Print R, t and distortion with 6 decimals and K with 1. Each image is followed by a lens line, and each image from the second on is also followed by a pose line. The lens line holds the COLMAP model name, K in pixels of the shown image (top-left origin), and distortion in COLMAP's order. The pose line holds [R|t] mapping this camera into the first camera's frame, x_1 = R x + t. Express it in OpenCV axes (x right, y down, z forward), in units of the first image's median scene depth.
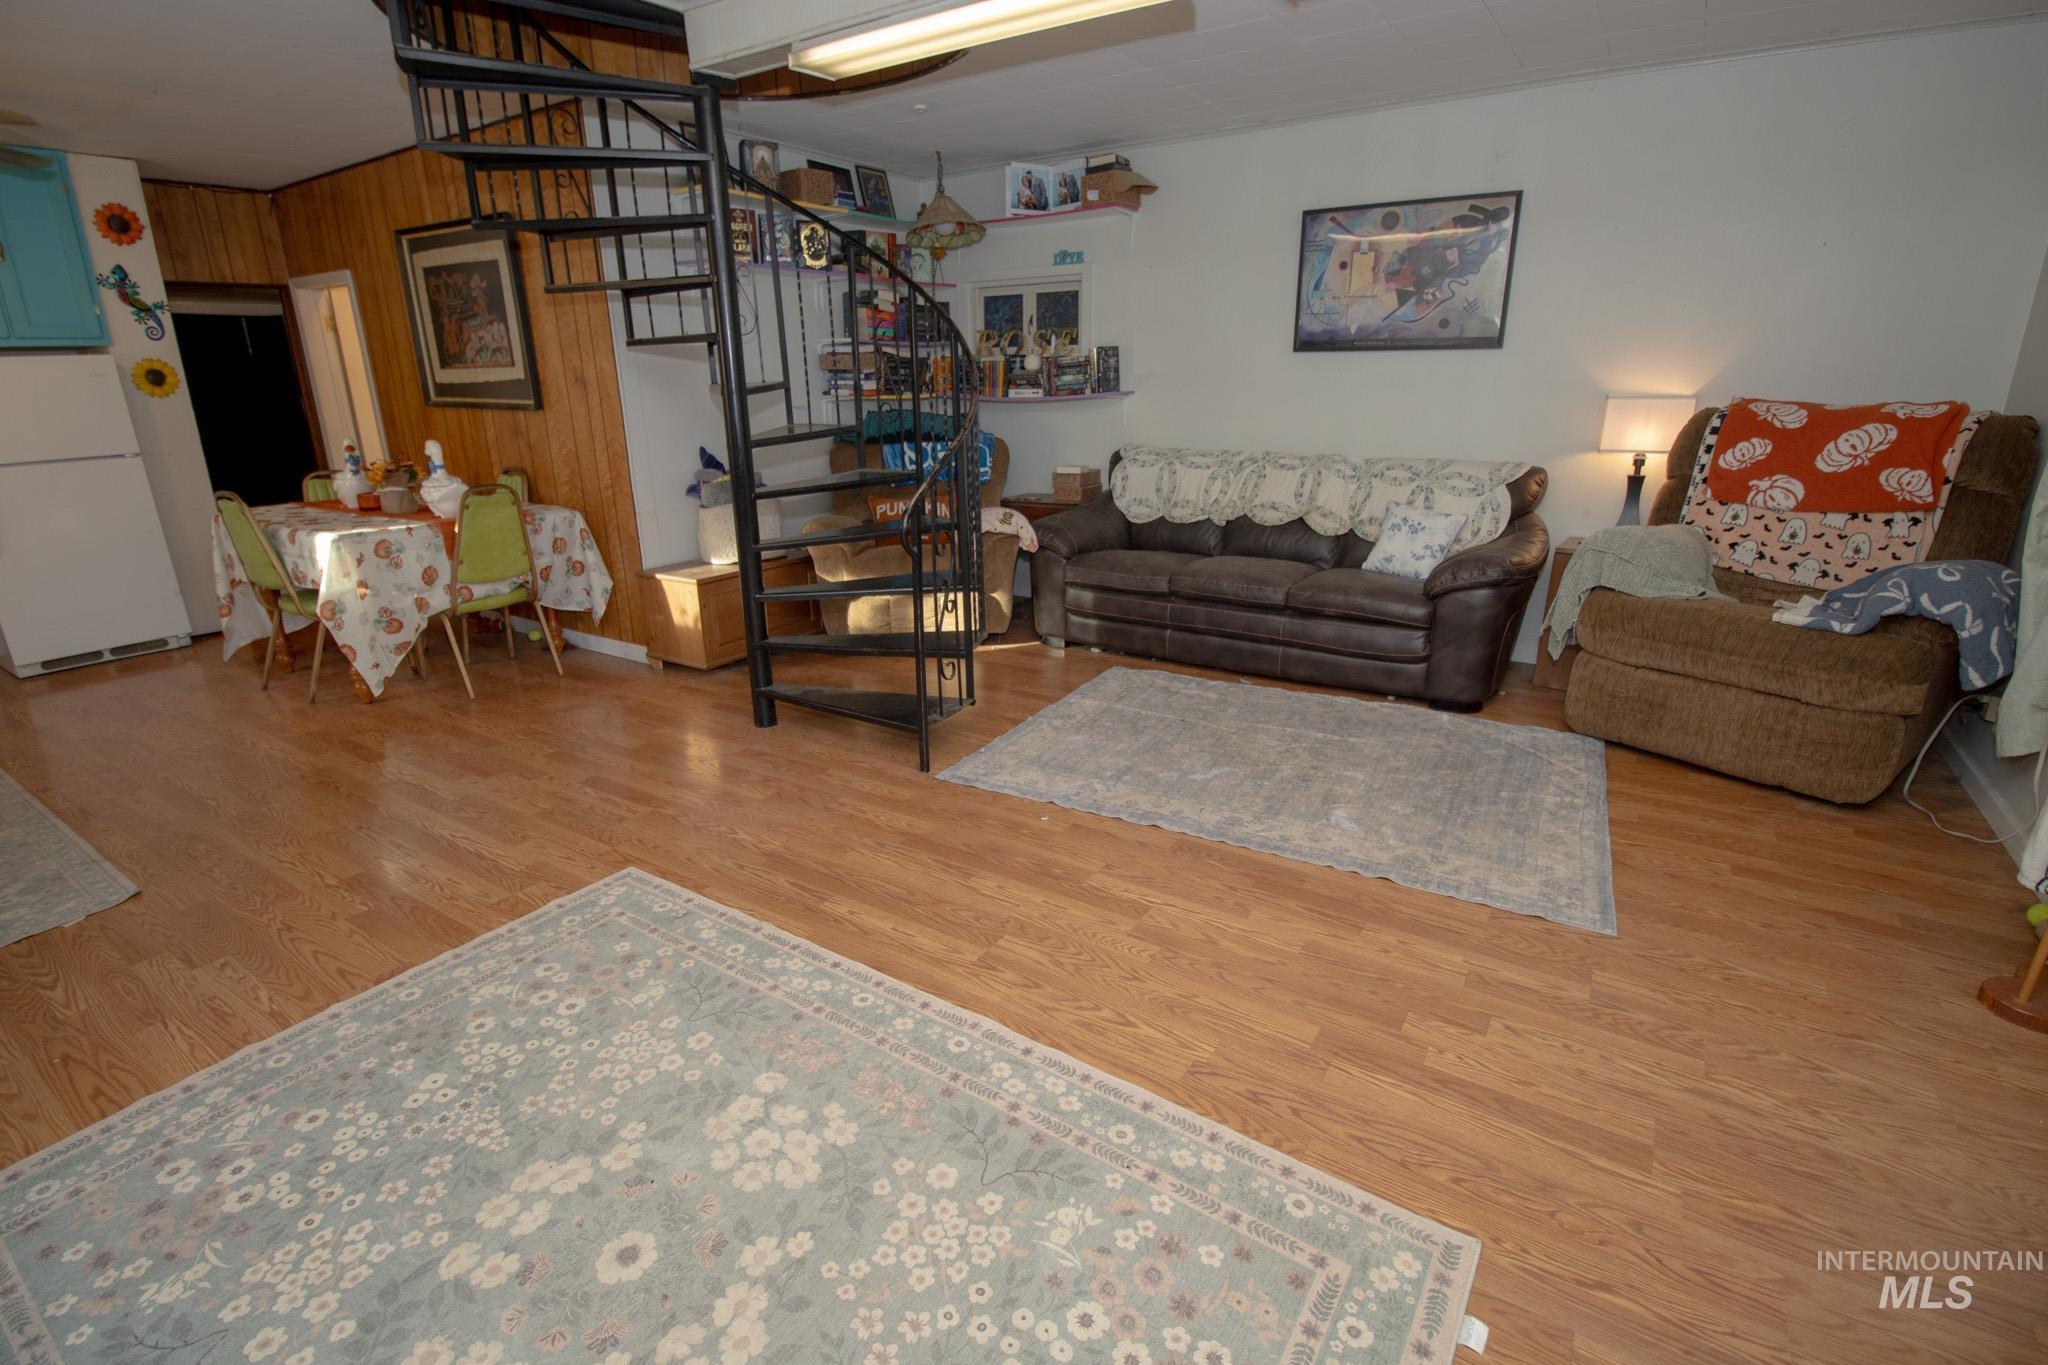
lens RADIAL K [[948.7, 0, 1013.0], [0, 948.7, 678.2], [0, 0, 1]] dist [-0.003284, -0.011215]
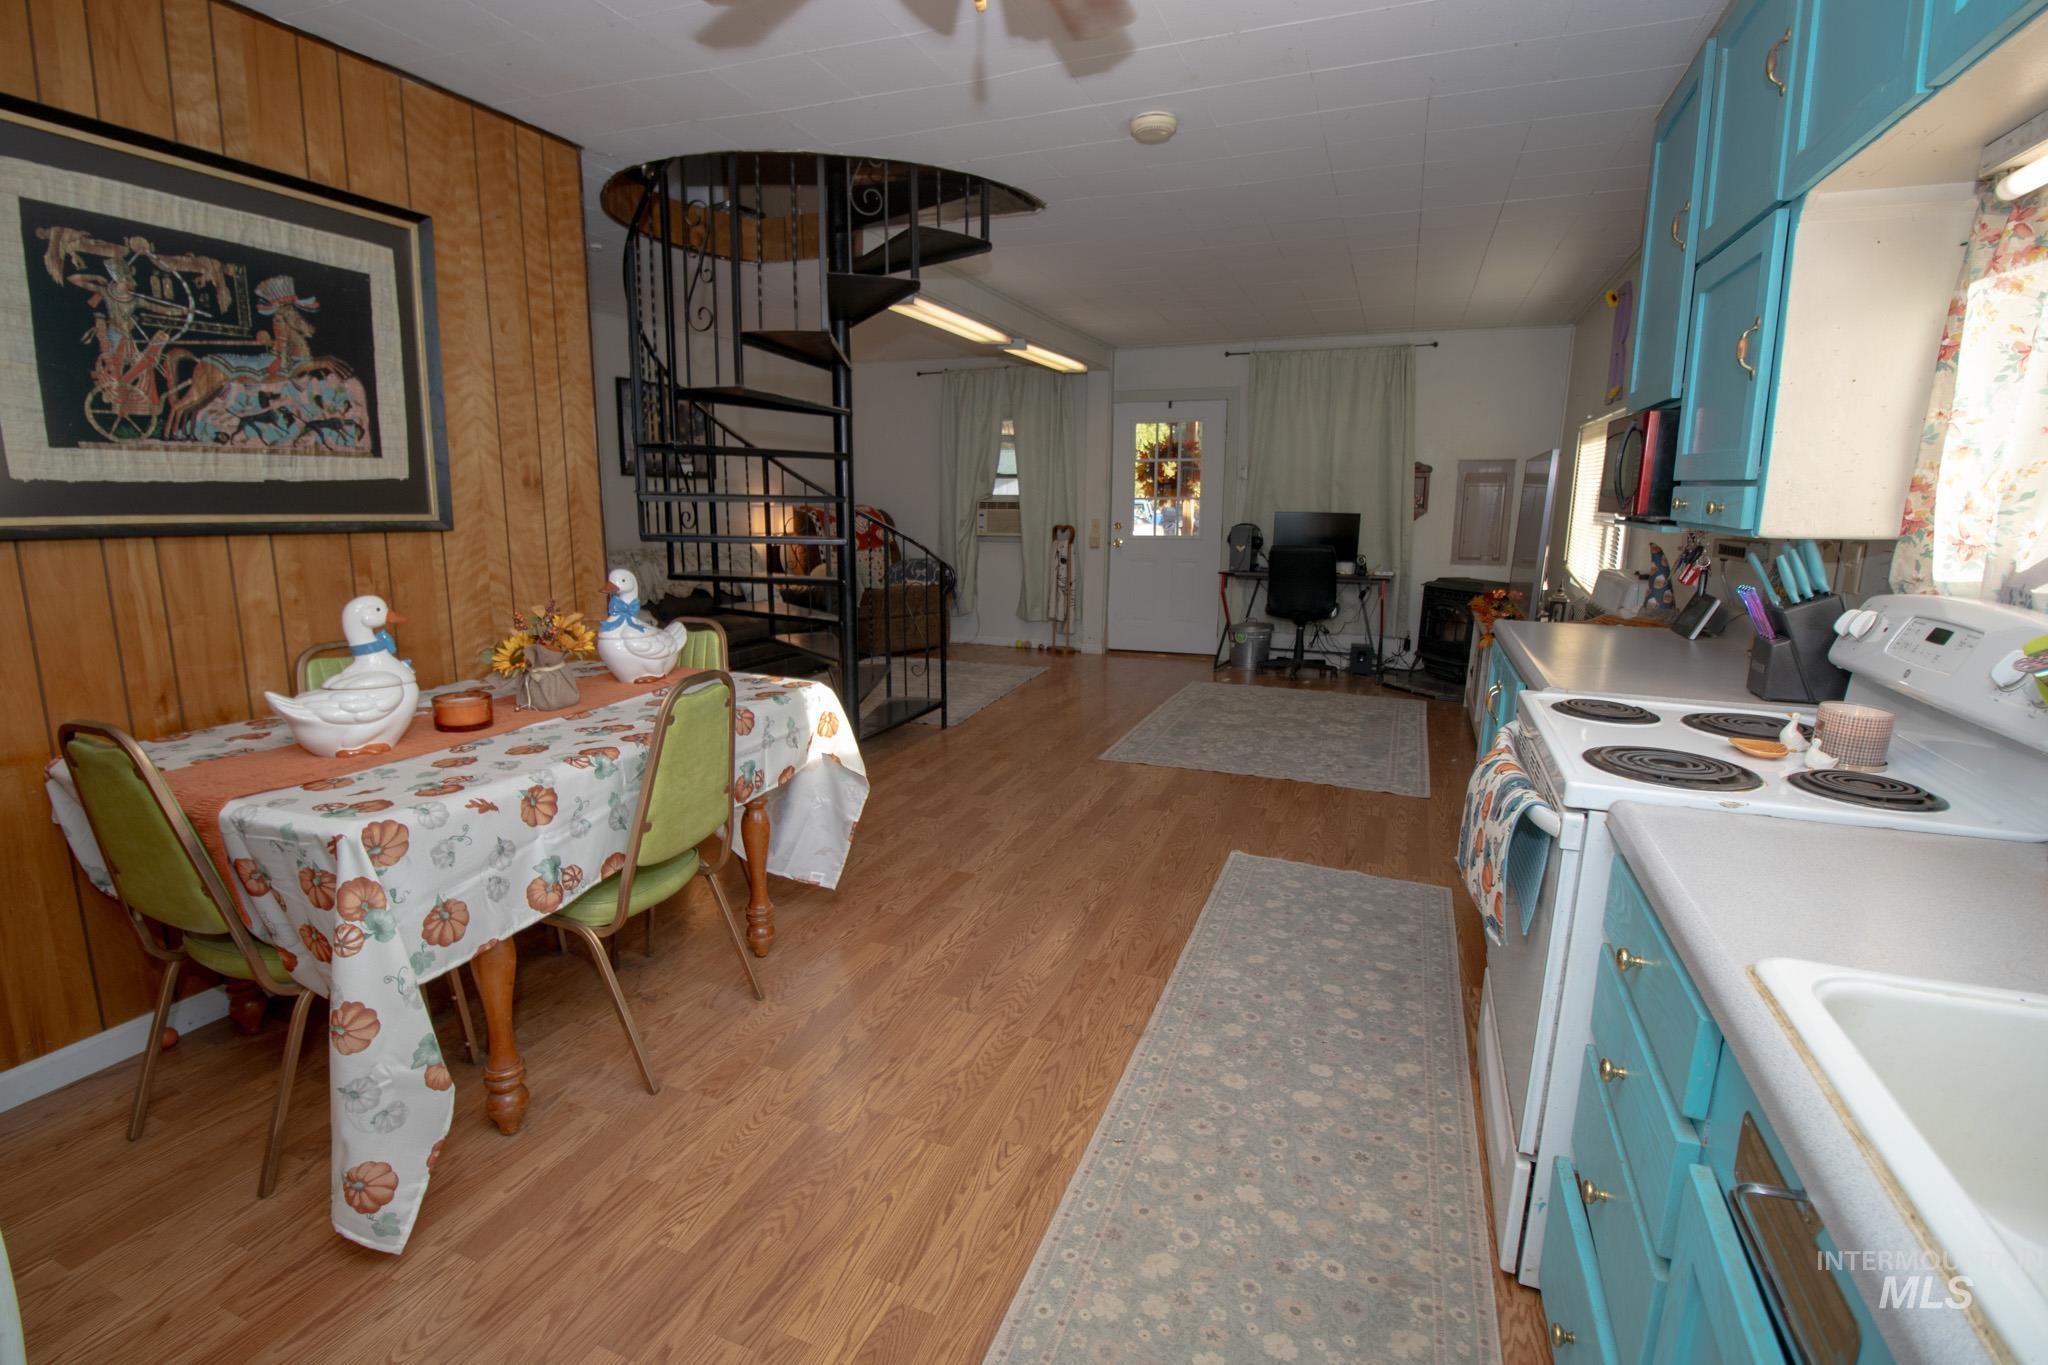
lens RADIAL K [[948.7, 0, 1009.0], [0, 948.7, 677.5], [0, 0, 1]] dist [-0.003284, -0.011215]
pose [[-0.198784, -0.173893, 0.964493, -1.331683], [0.293892, 0.928264, 0.227932, -0.255721], [-0.934940, 0.328766, -0.133418, 0.870719]]
